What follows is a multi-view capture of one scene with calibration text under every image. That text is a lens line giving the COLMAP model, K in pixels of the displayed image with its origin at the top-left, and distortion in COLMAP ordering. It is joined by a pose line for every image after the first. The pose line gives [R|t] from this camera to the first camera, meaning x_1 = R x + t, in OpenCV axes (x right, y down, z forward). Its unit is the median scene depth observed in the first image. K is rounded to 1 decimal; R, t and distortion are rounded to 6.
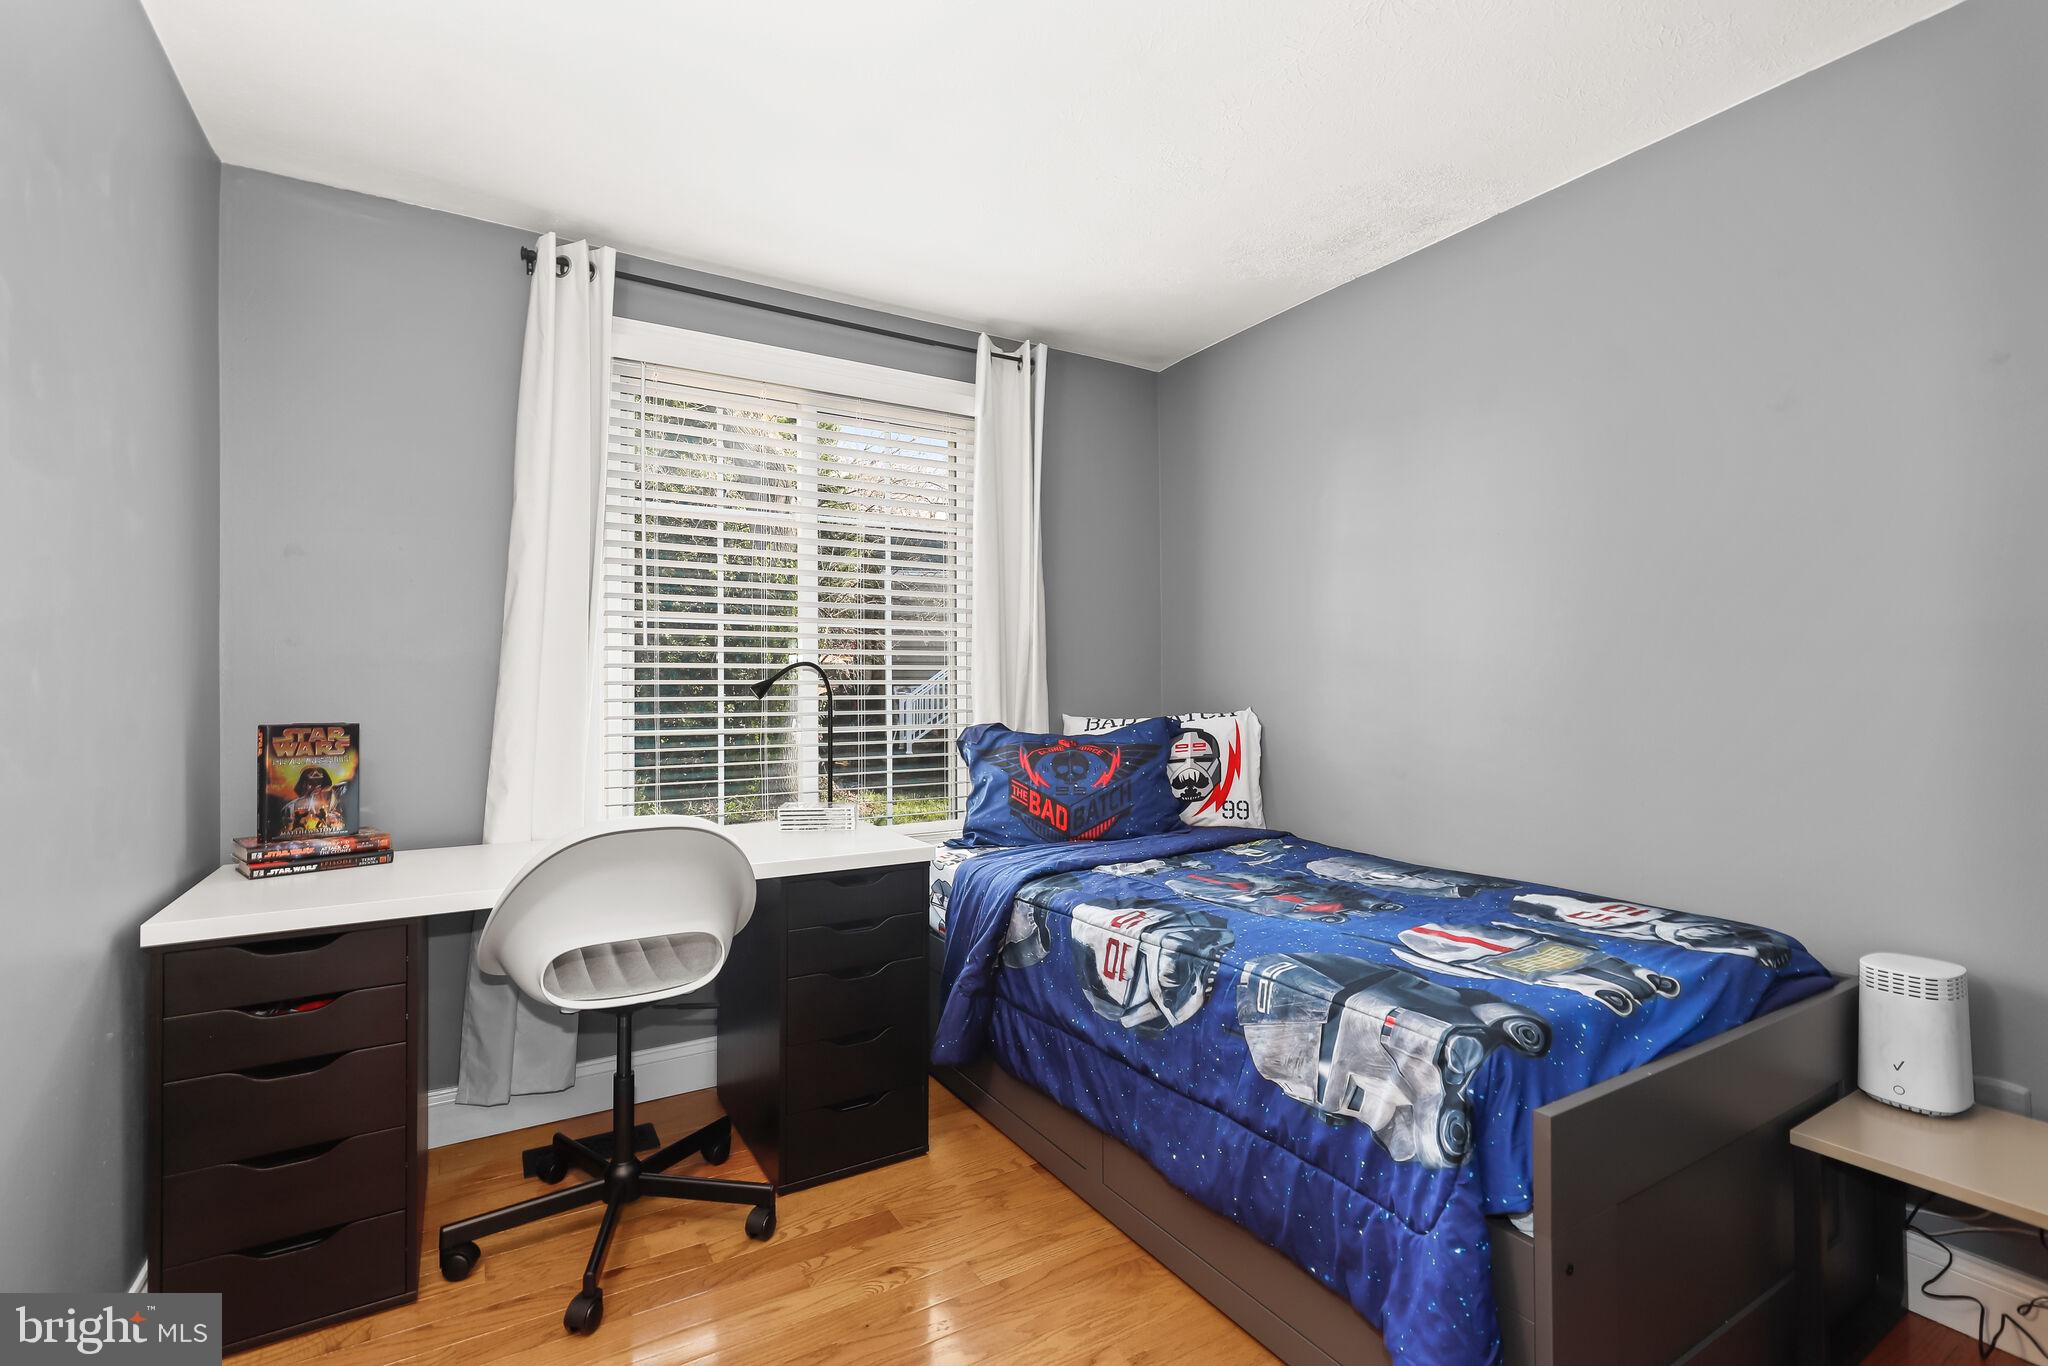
lens RADIAL K [[930.2, 0, 1049.3], [0, 930.2, 676.3], [0, 0, 1]] dist [-0.002214, 0.001239]
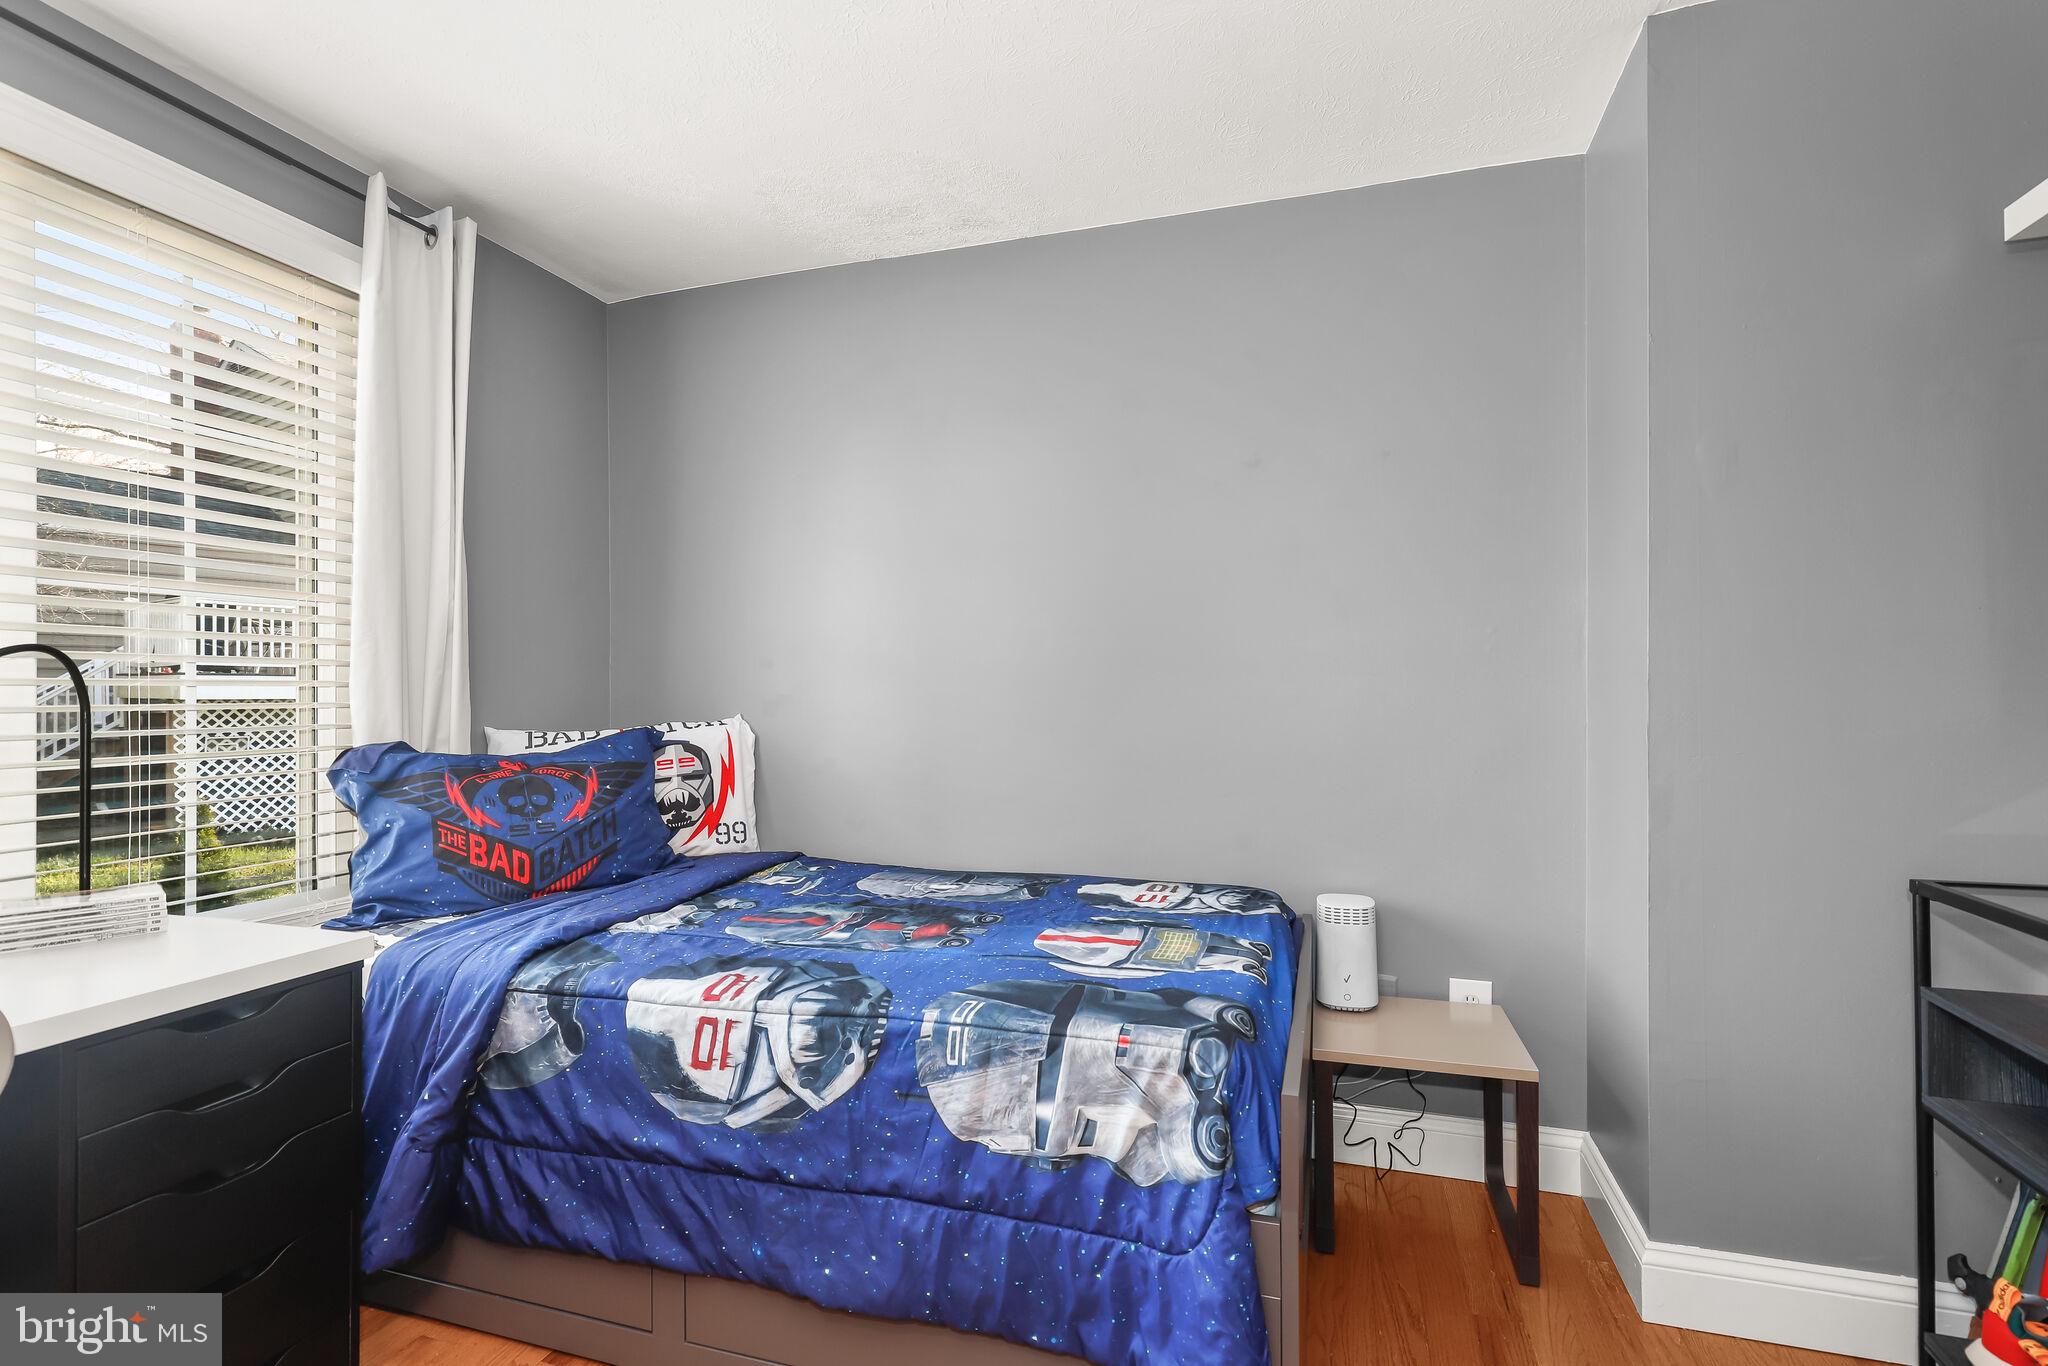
lens RADIAL K [[930.2, 0, 1031.5], [0, 930.2, 686.2], [0, 0, 1]] dist [-0.002214, 0.001239]
pose [[0.756346, 0.005115, 0.654152, -0.200657], [-0.007271, 0.999973, 0.000588, 0.005986], [-0.654132, -0.005201, 0.756363, 0.213209]]
